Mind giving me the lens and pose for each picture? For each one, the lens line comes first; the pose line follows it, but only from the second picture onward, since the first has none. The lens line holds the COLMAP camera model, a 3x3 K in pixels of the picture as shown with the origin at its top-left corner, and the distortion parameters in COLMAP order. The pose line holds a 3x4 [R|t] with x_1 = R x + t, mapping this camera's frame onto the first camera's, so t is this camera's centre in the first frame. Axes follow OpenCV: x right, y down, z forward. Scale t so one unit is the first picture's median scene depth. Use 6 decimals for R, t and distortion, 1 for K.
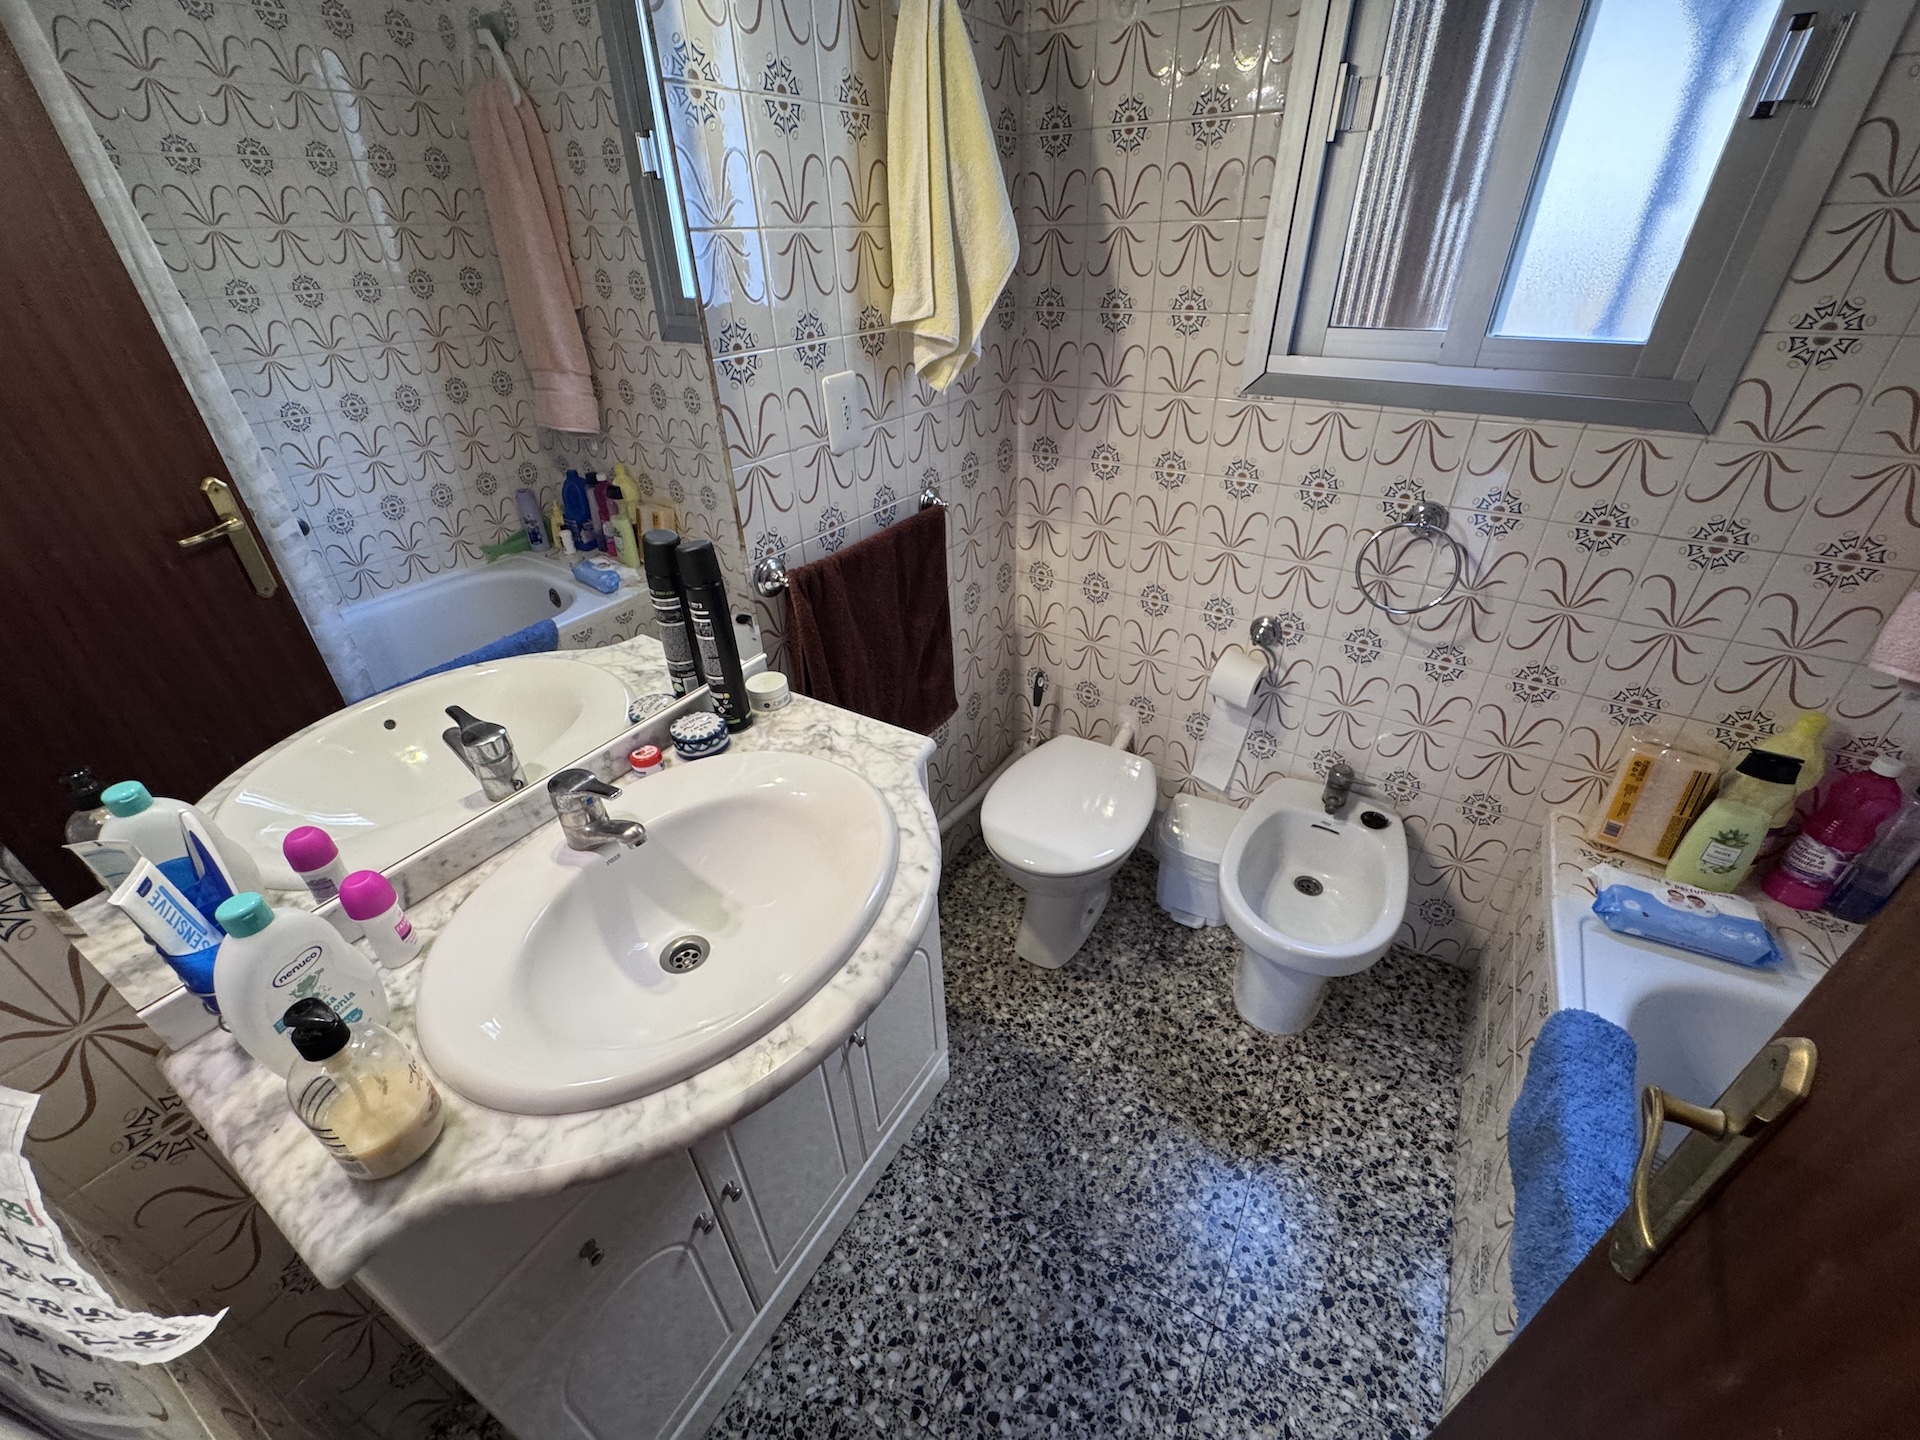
lens RADIAL K [[770.6, 0, 969.2], [0, 770.6, 723.6], [0, 0, 1]] dist [-0.007443, 0.000910]
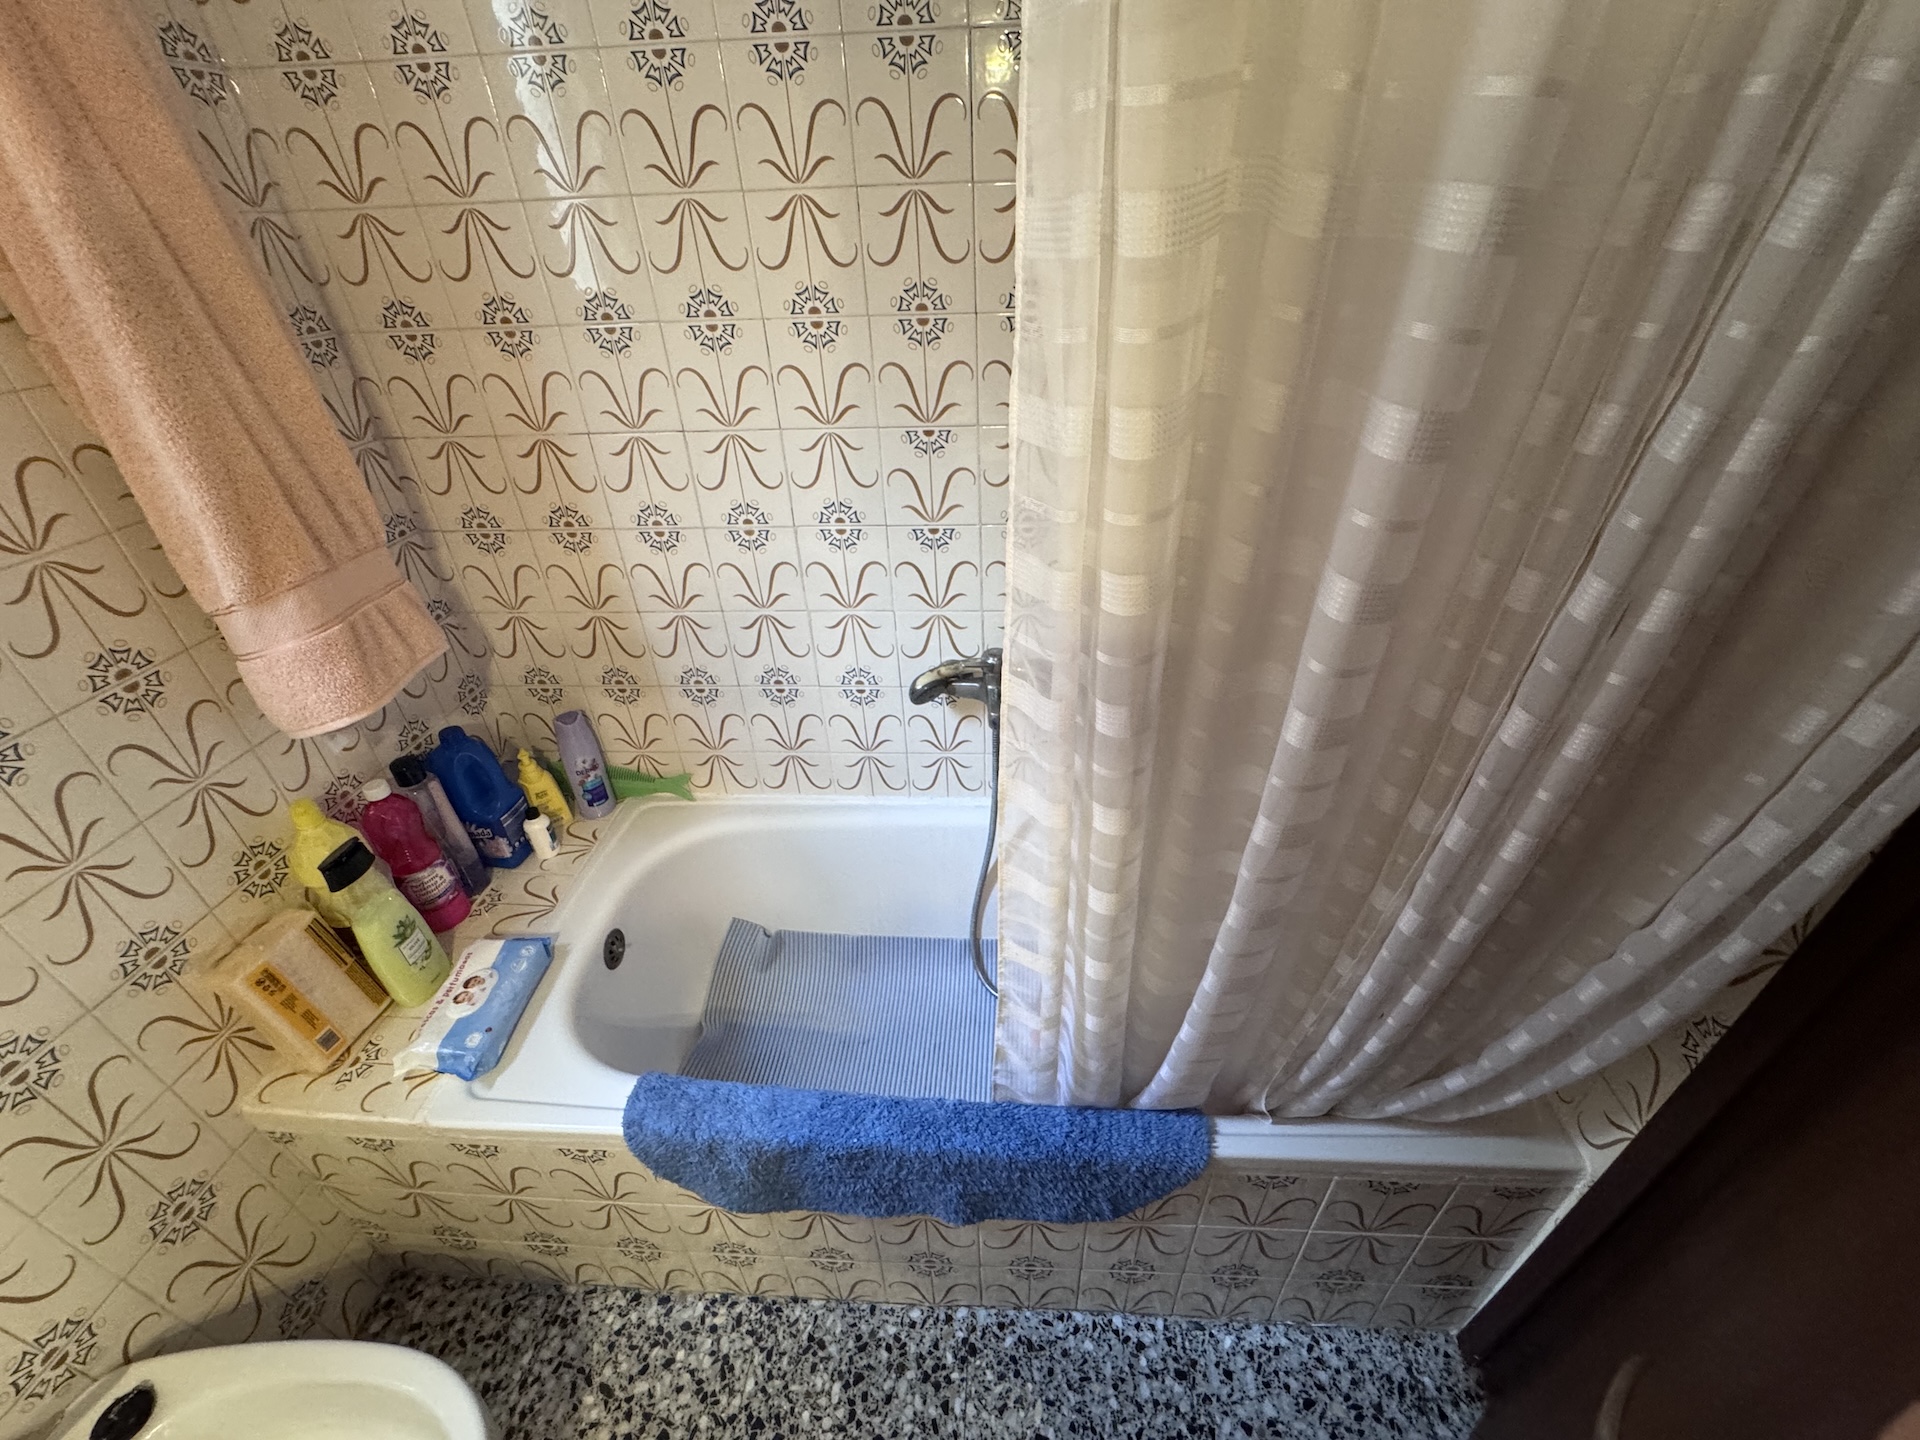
lens RADIAL K [[770.6, 0, 960.7], [0, 770.6, 719.9], [0, 0, 1]] dist [-0.007443, 0.000910]
pose [[-0.454861, -0.464330, 0.759934, 0.134125], [0.507019, 0.566504, 0.649619, -0.225208], [-0.732143, 0.680787, -0.022257, 0.362059]]
